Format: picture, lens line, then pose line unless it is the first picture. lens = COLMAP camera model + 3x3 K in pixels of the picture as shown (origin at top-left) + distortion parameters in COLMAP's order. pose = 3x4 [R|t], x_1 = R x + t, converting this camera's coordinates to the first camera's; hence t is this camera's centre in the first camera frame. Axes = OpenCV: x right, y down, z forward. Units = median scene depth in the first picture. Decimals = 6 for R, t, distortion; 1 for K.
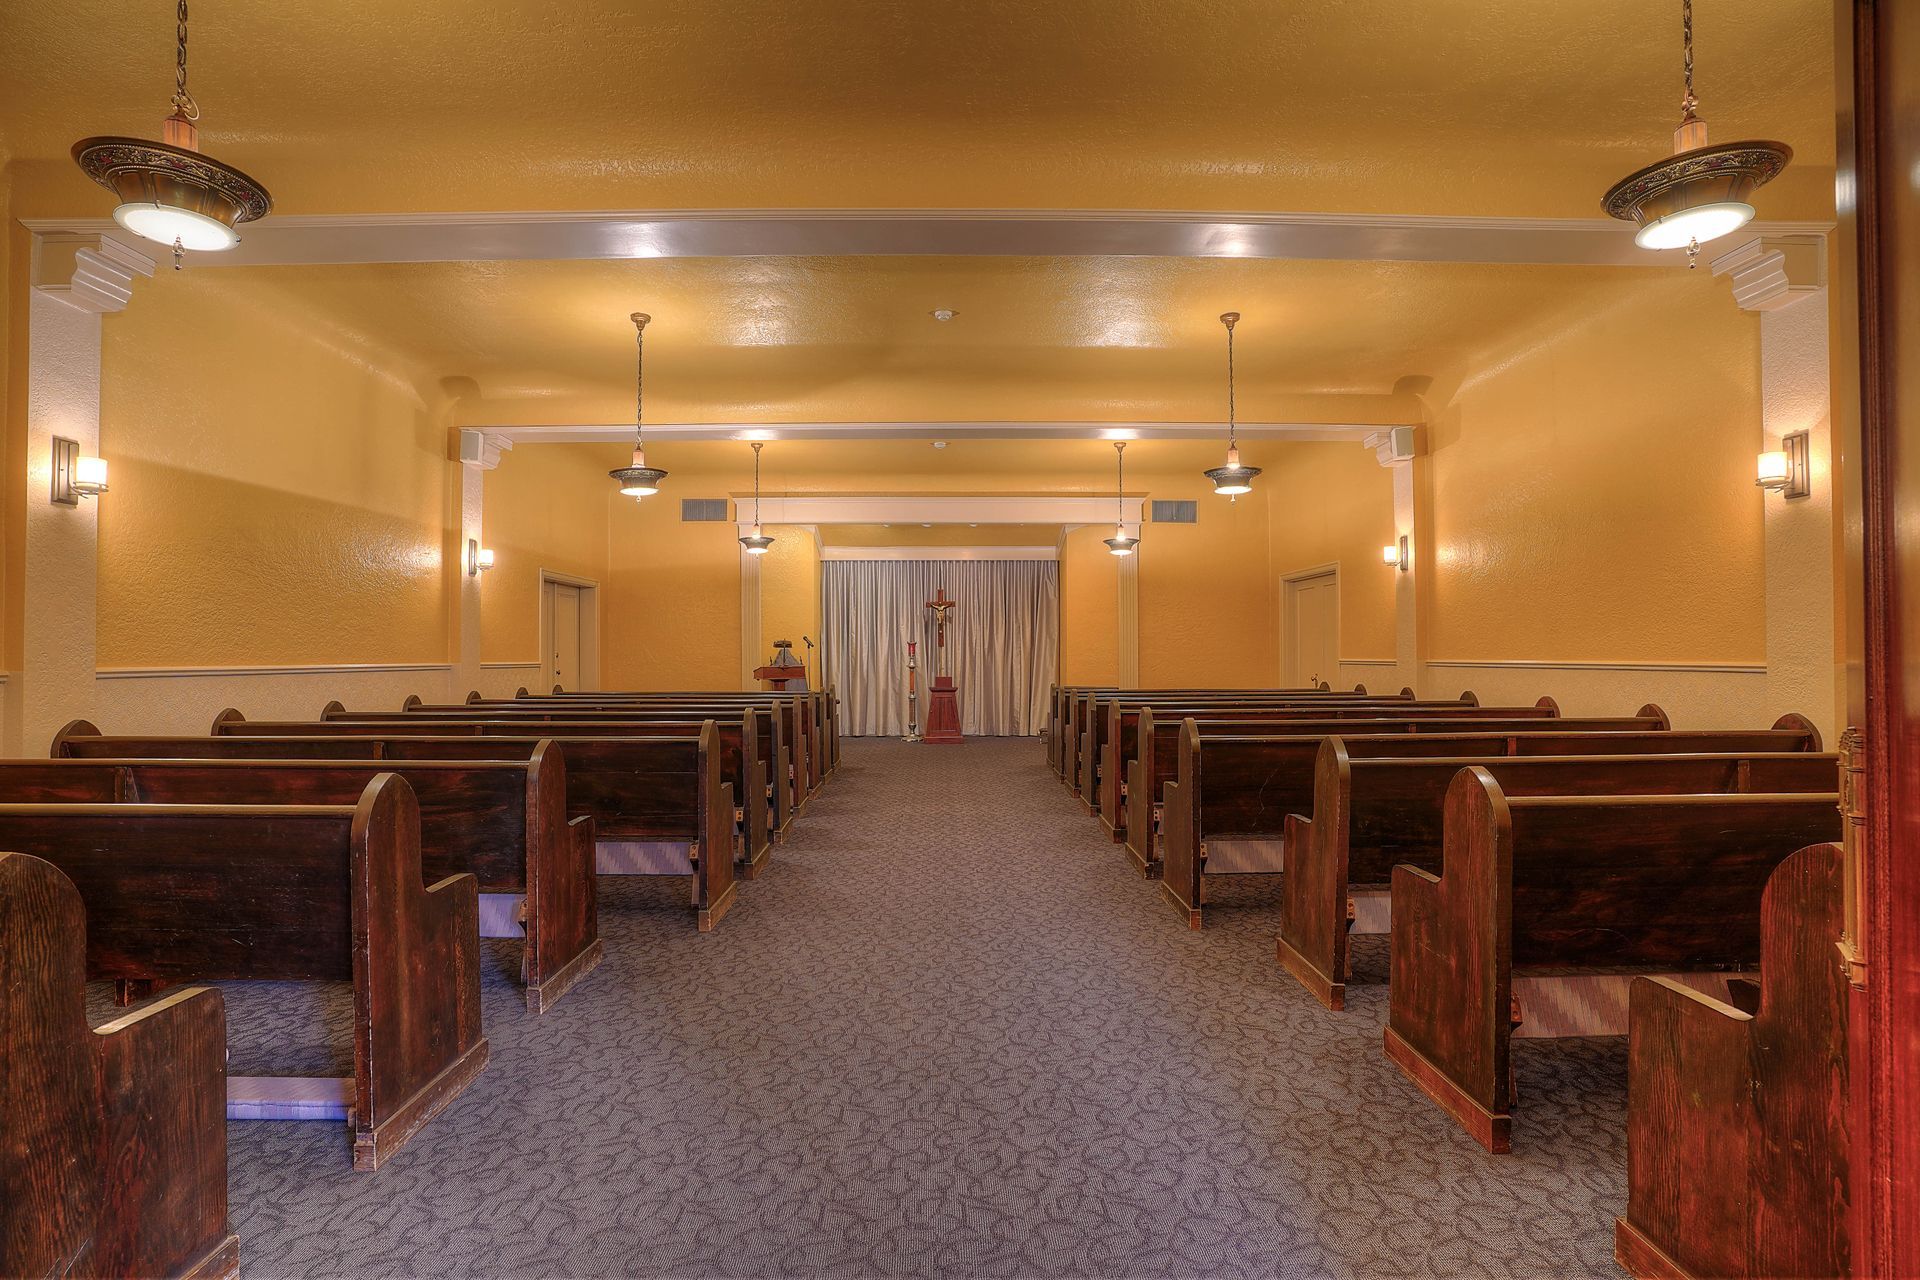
lens RADIAL K [[2243.8, 0, 962.8], [0, 2243.8, 561.0], [0, 0, 1]] dist [-0.036594, 0.032064]
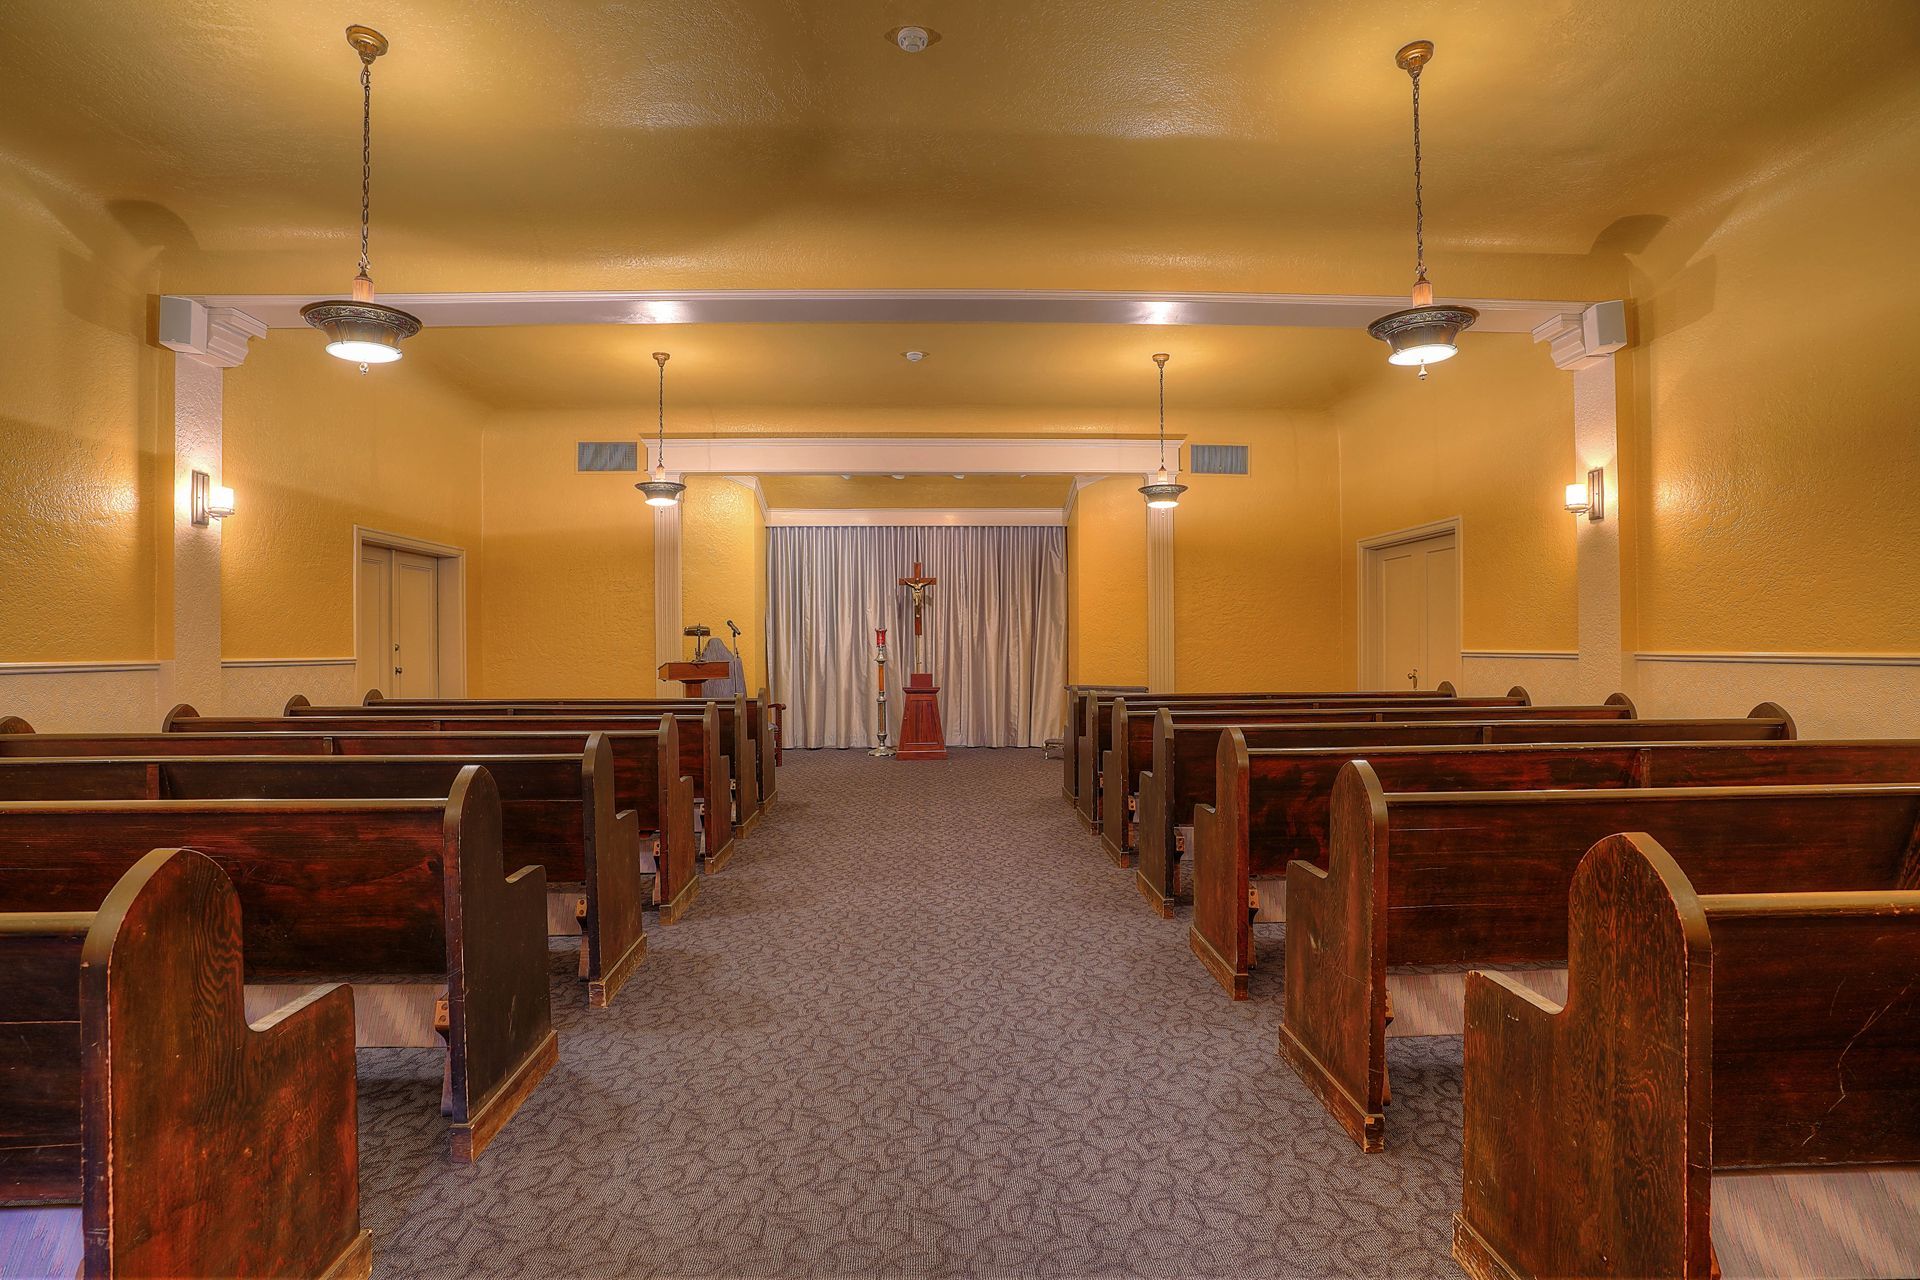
lens RADIAL K [[1007.5, 0, 960.0], [0, 1007.5, 640.0], [0, 0, 1]] dist [-0.002892, 0.000590]
pose [[0.999831, -0.002280, 0.018264, -0.001758], [0.001632, 0.999371, 0.035432, 0.030226], [-0.018333, -0.035396, 0.999205, 0.713442]]
